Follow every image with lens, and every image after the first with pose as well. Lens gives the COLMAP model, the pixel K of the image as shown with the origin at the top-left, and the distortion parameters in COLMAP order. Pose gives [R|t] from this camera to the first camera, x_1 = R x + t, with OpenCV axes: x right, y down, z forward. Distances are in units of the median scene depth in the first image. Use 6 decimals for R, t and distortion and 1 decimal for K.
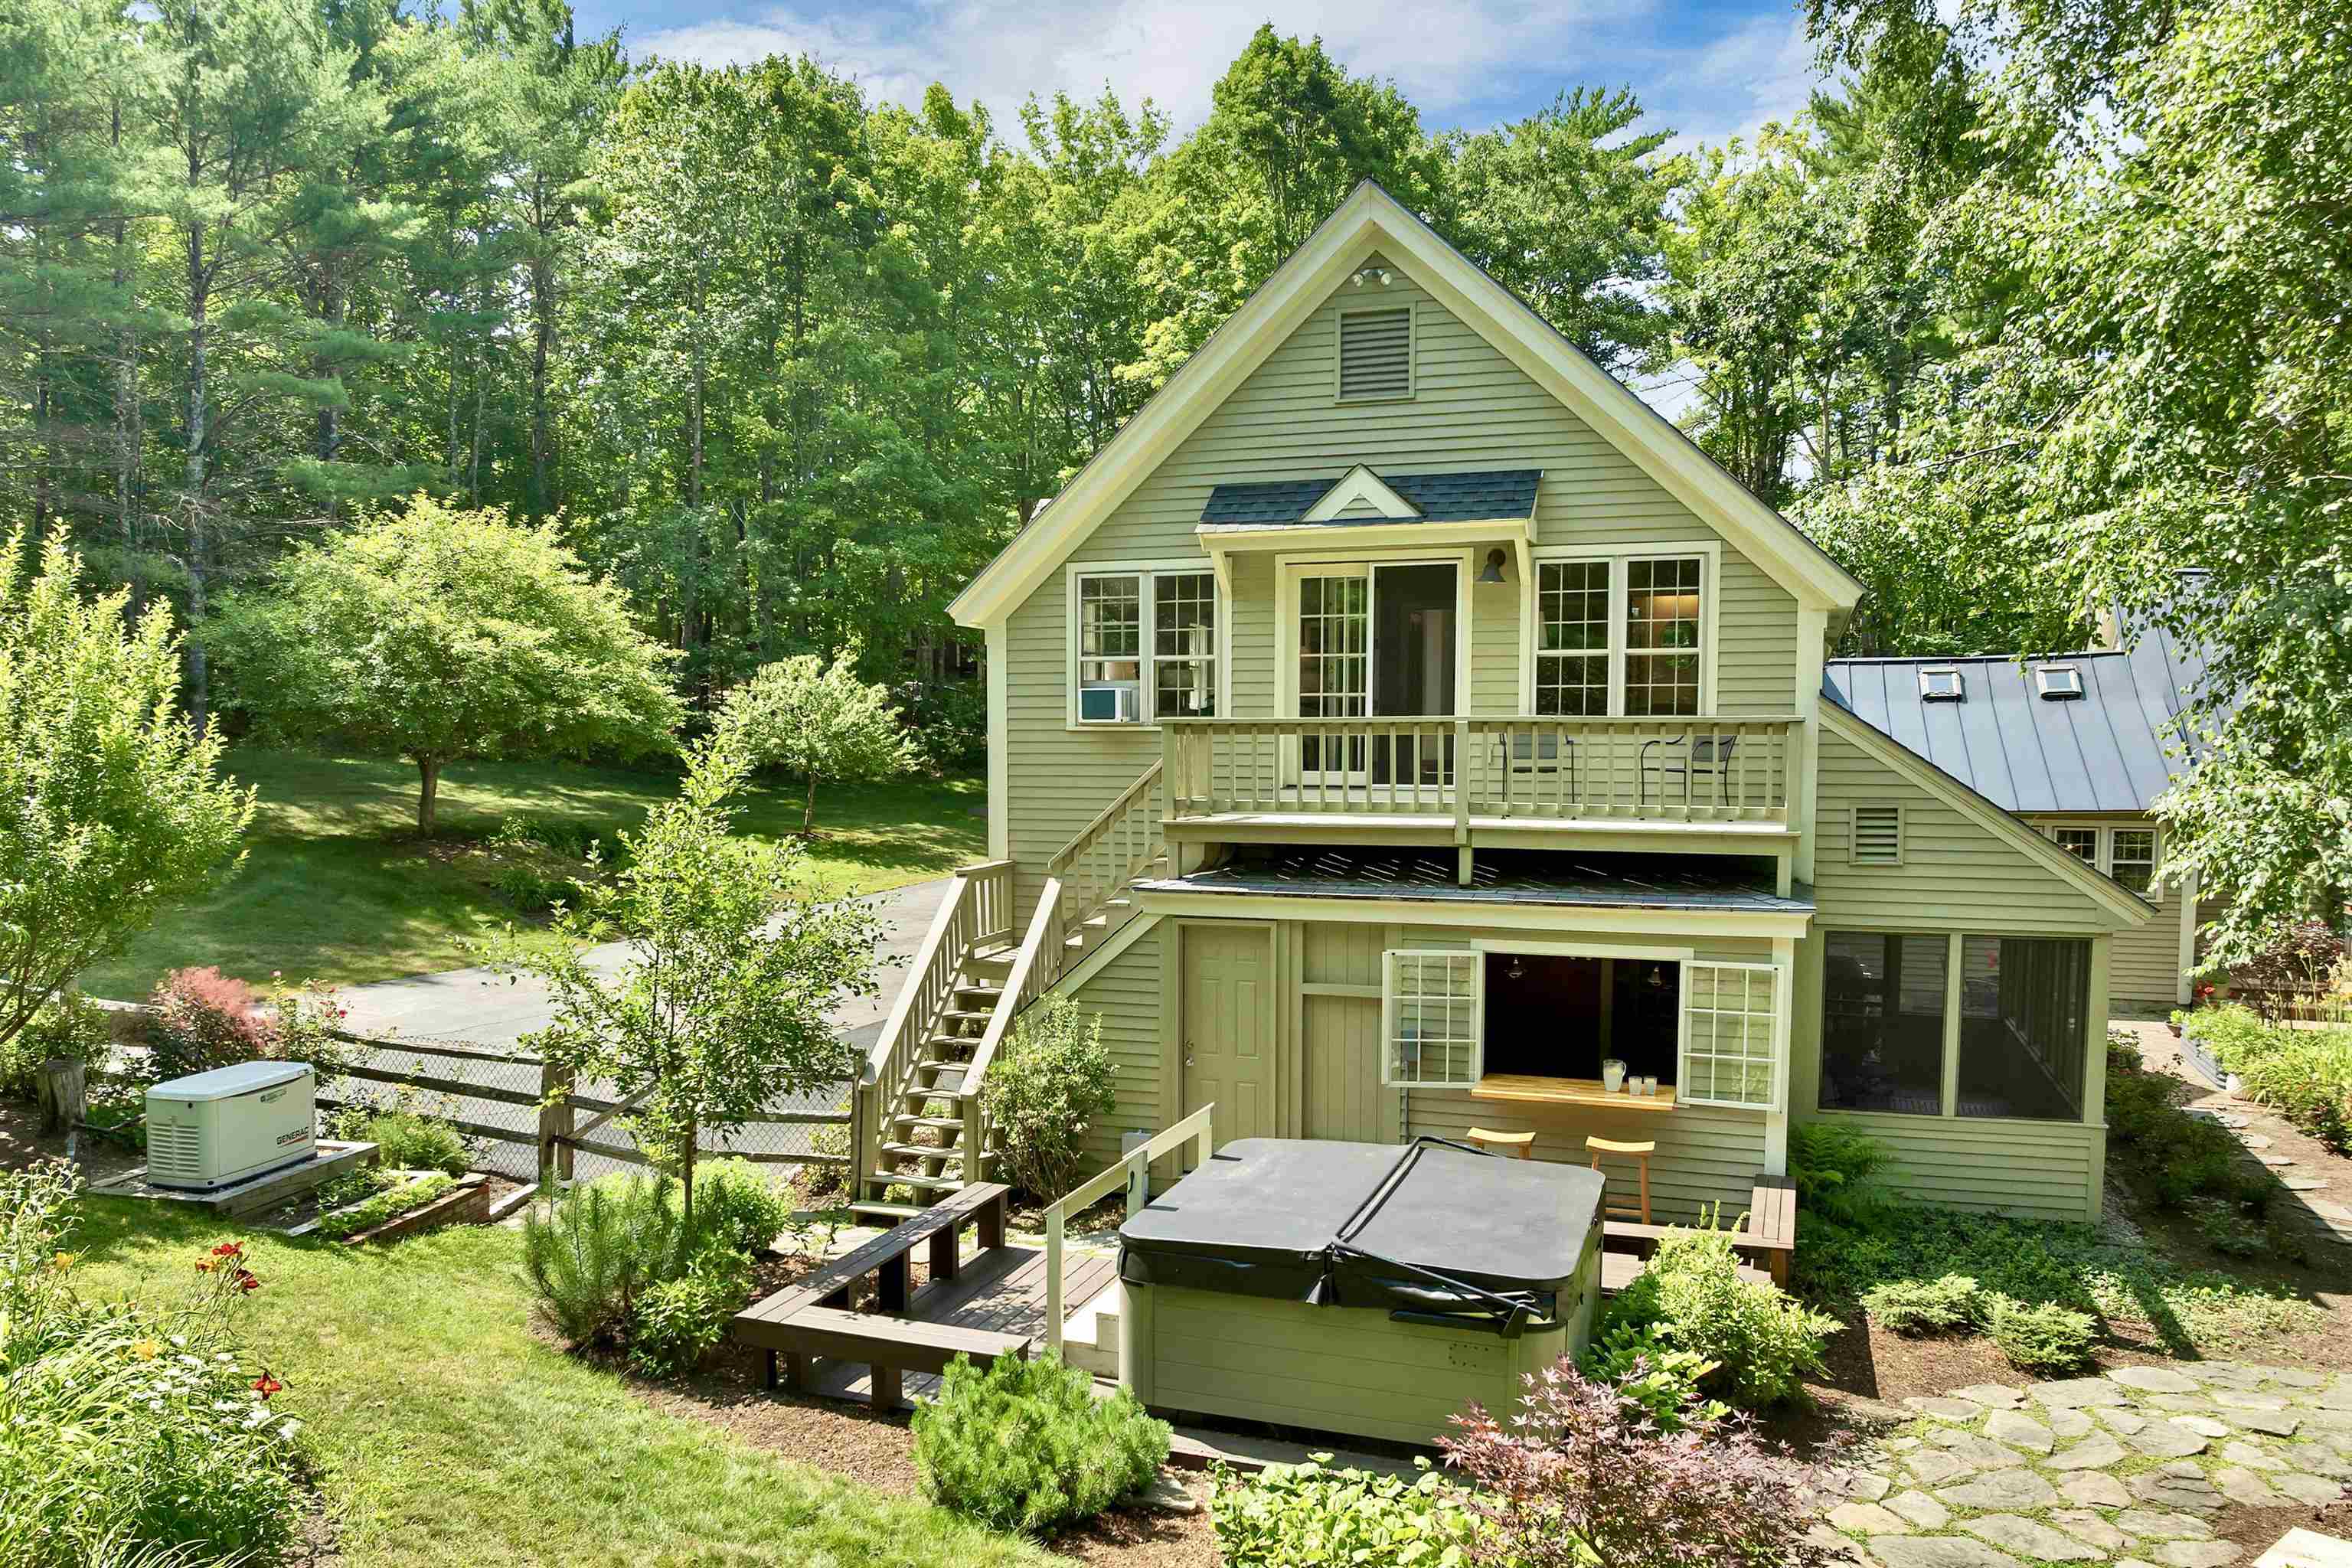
lens RADIAL K [[1576.9, 0, 1102.4], [0, 1576.9, 850.6], [0, 0, 1]] dist [-0.007381, -0.000531]
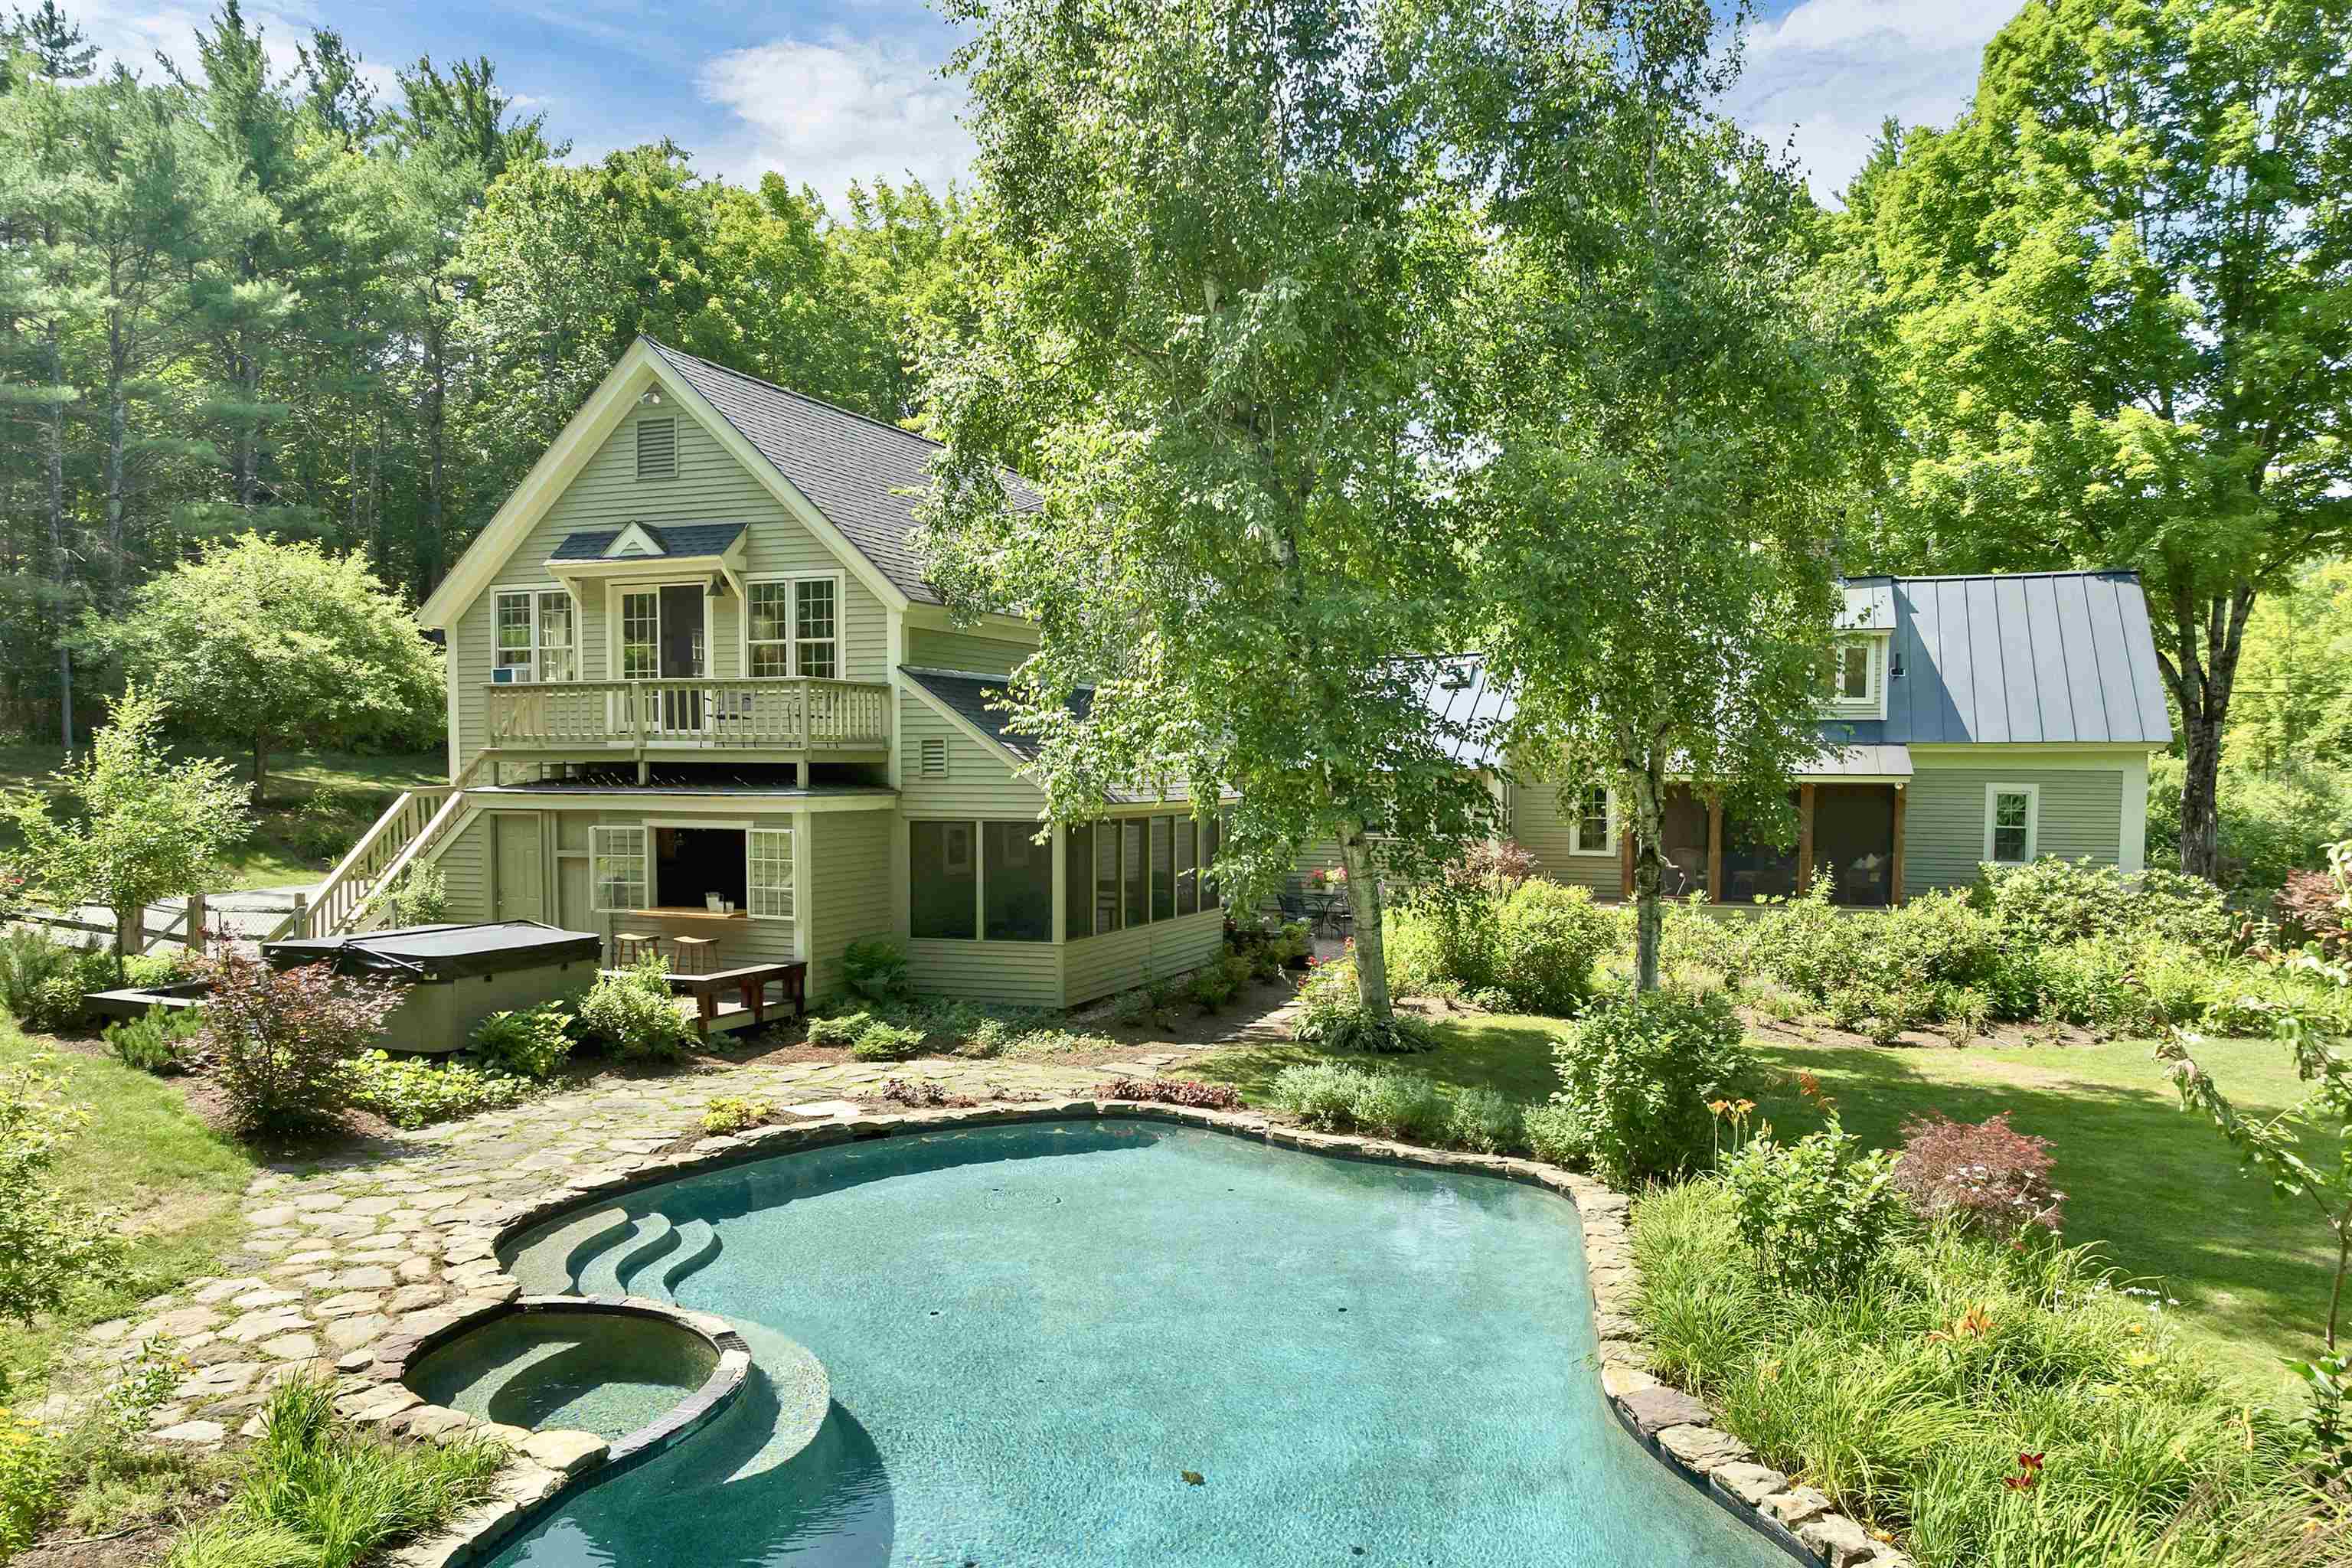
lens RADIAL K [[1649.2, 0, 1172.2], [0, 1649.2, 852.8], [0, 0, 1]] dist [0.000922, 0.000122]
pose [[0.998901, 0.003213, -0.046755, 0.732864], [-0.004124, 0.999804, -0.019383, 0.104323], [0.046683, 0.019554, 0.998718, -0.555465]]
